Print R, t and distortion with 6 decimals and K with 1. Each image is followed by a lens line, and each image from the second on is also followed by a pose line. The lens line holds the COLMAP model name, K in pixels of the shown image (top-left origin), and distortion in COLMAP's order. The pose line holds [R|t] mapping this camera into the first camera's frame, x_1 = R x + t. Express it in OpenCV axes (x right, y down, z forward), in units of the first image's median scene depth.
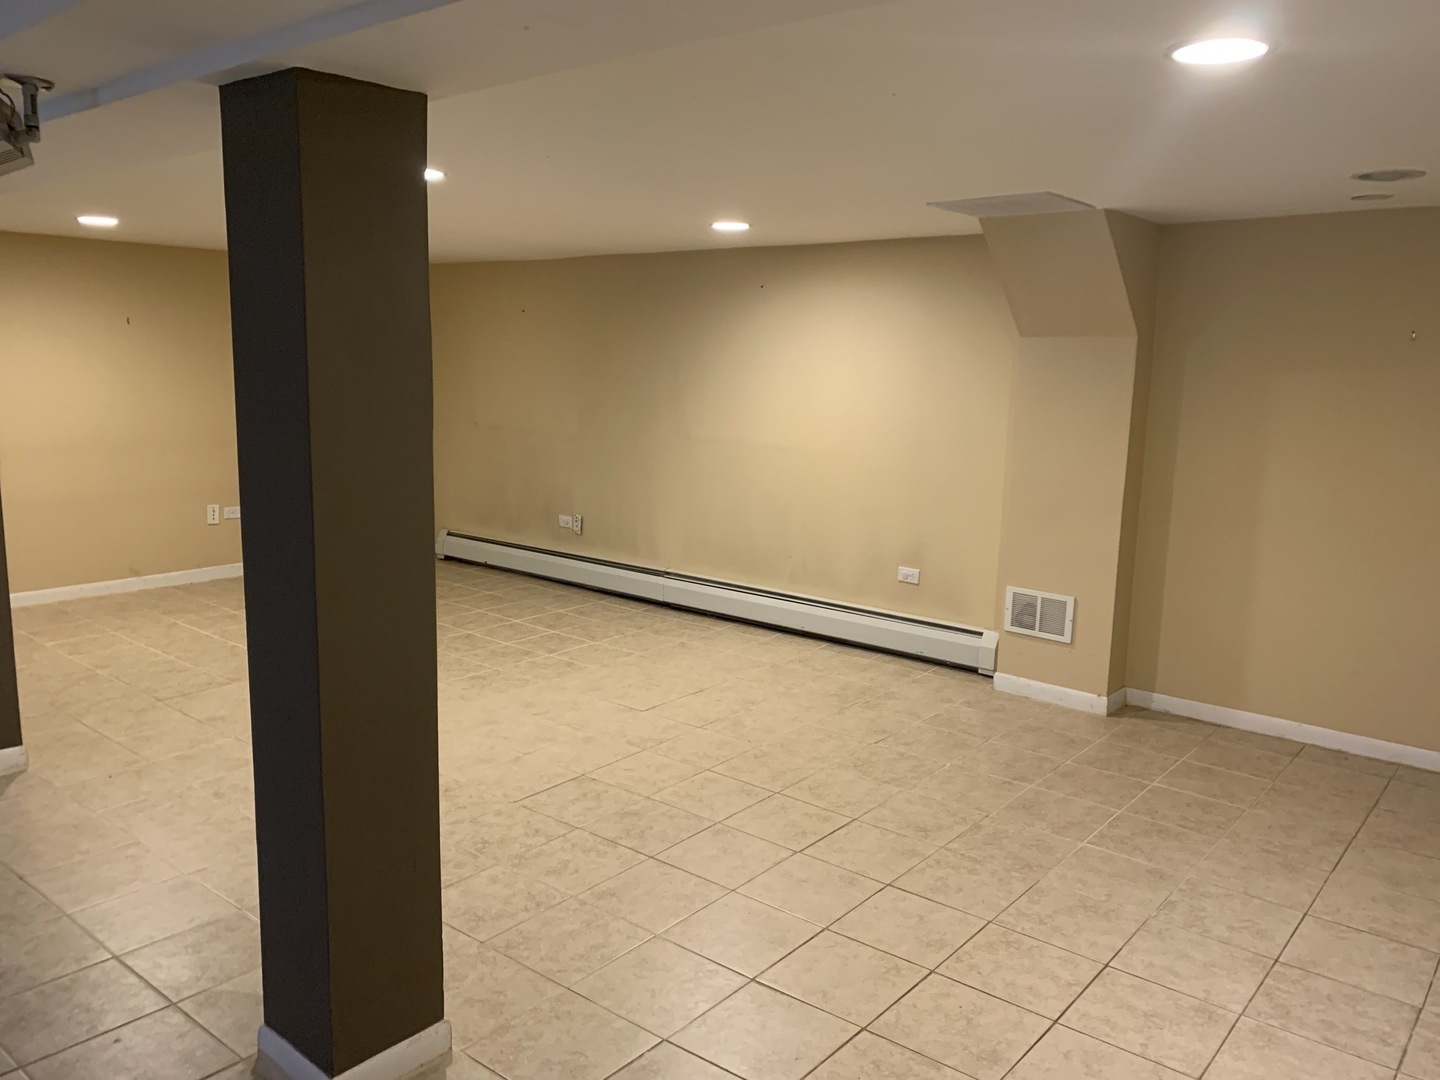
lens RADIAL K [[1091.5, 0, 714.7], [0, 1091.5, 548.4], [0, 0, 1]] dist [0.077475, -0.114118]
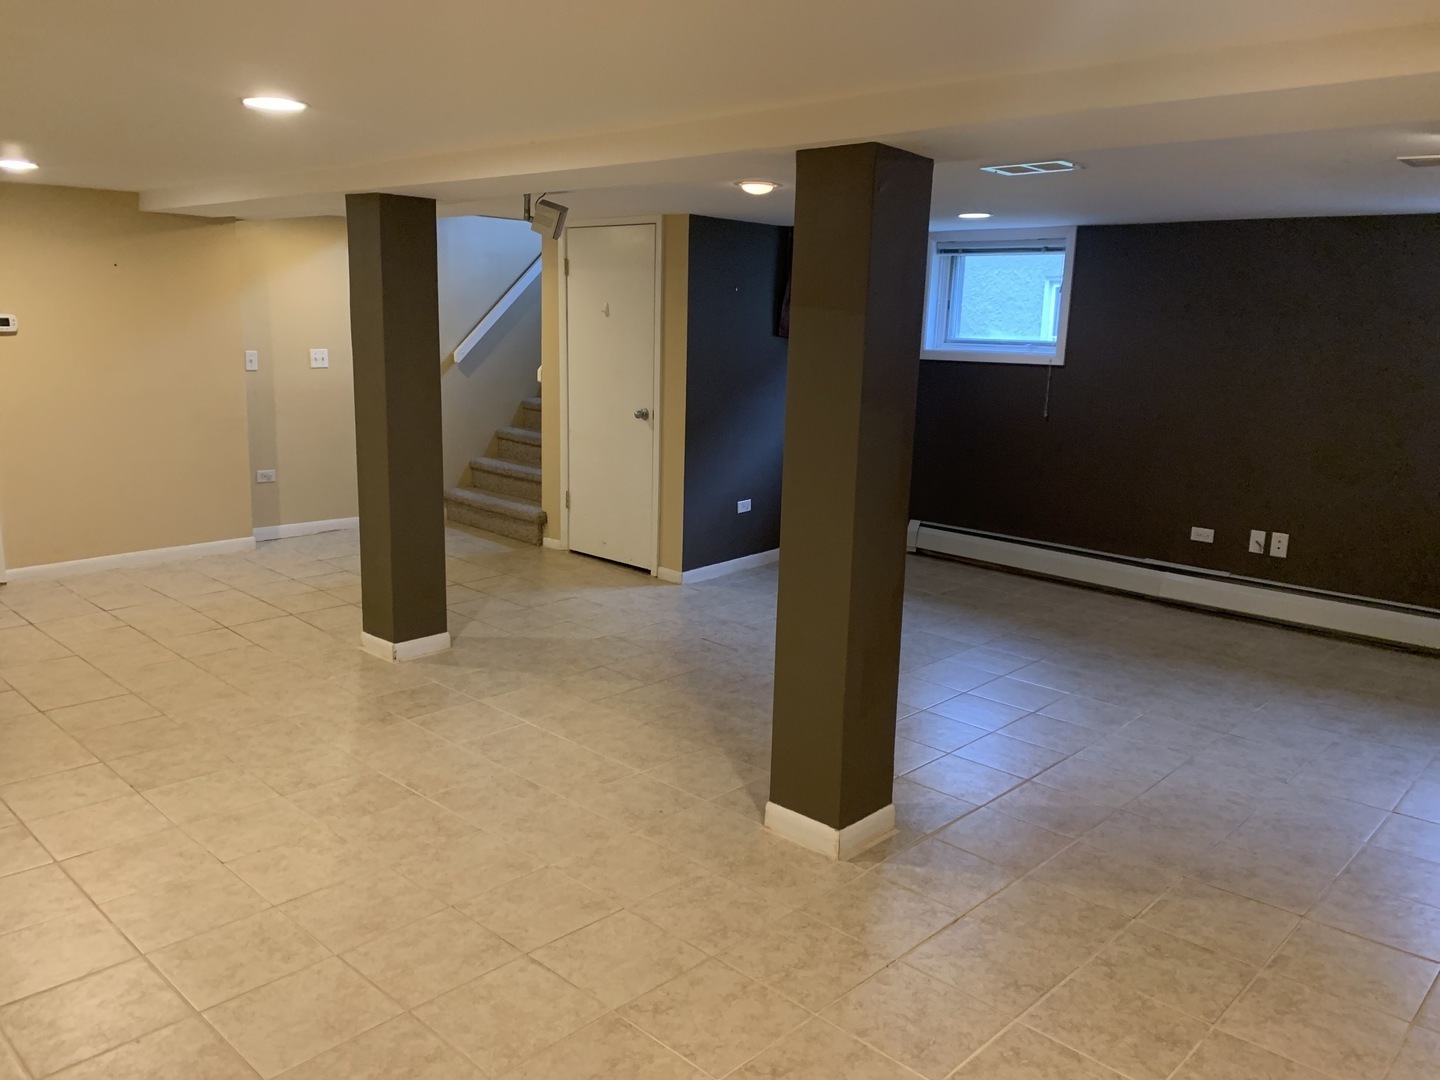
lens RADIAL K [[1099.0, 0, 724.0], [0, 1099.0, 530.4], [0, 0, 1]] dist [0.024235, -0.015253]
pose [[-0.996918, -0.061721, 0.048430, -0.557495], [-0.040025, 0.931057, 0.362673, -0.295545], [-0.067475, 0.359617, -0.930657, 1.550914]]
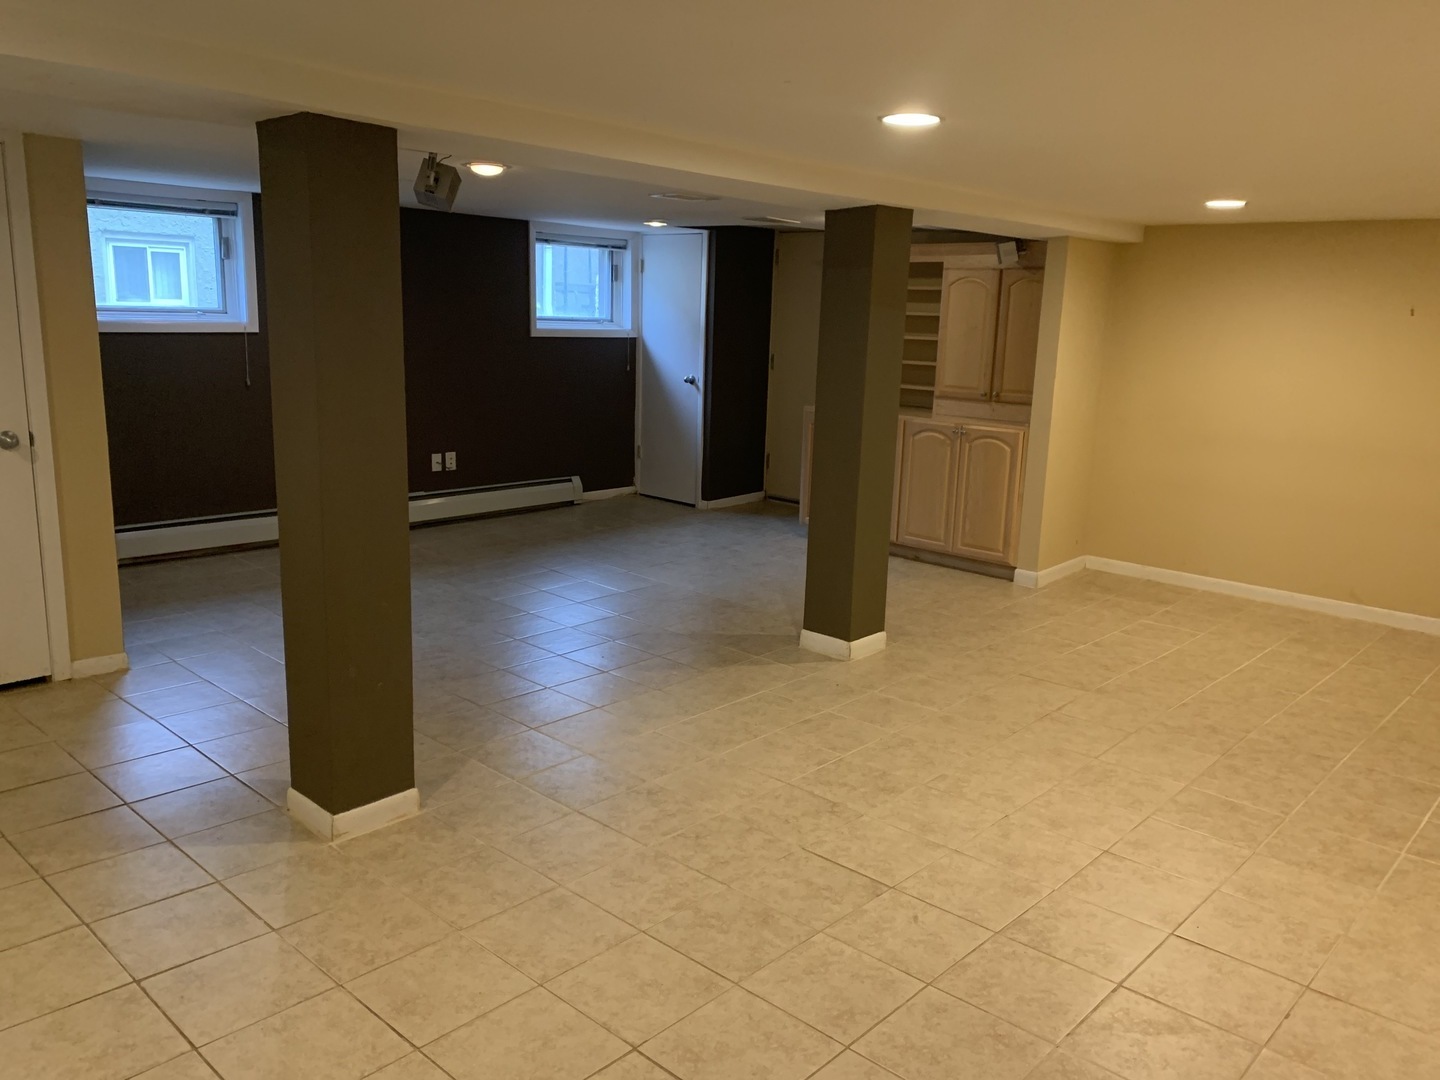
lens RADIAL K [[1099.0, 0, 724.0], [0, 1099.0, 530.4], [0, 0, 1]] dist [0.024235, -0.015253]
pose [[-0.052580, 0.175062, -0.983152, 0.530183], [-0.205600, 0.961524, 0.182207, -0.129335], [0.977223, 0.211717, -0.014564, 0.765910]]
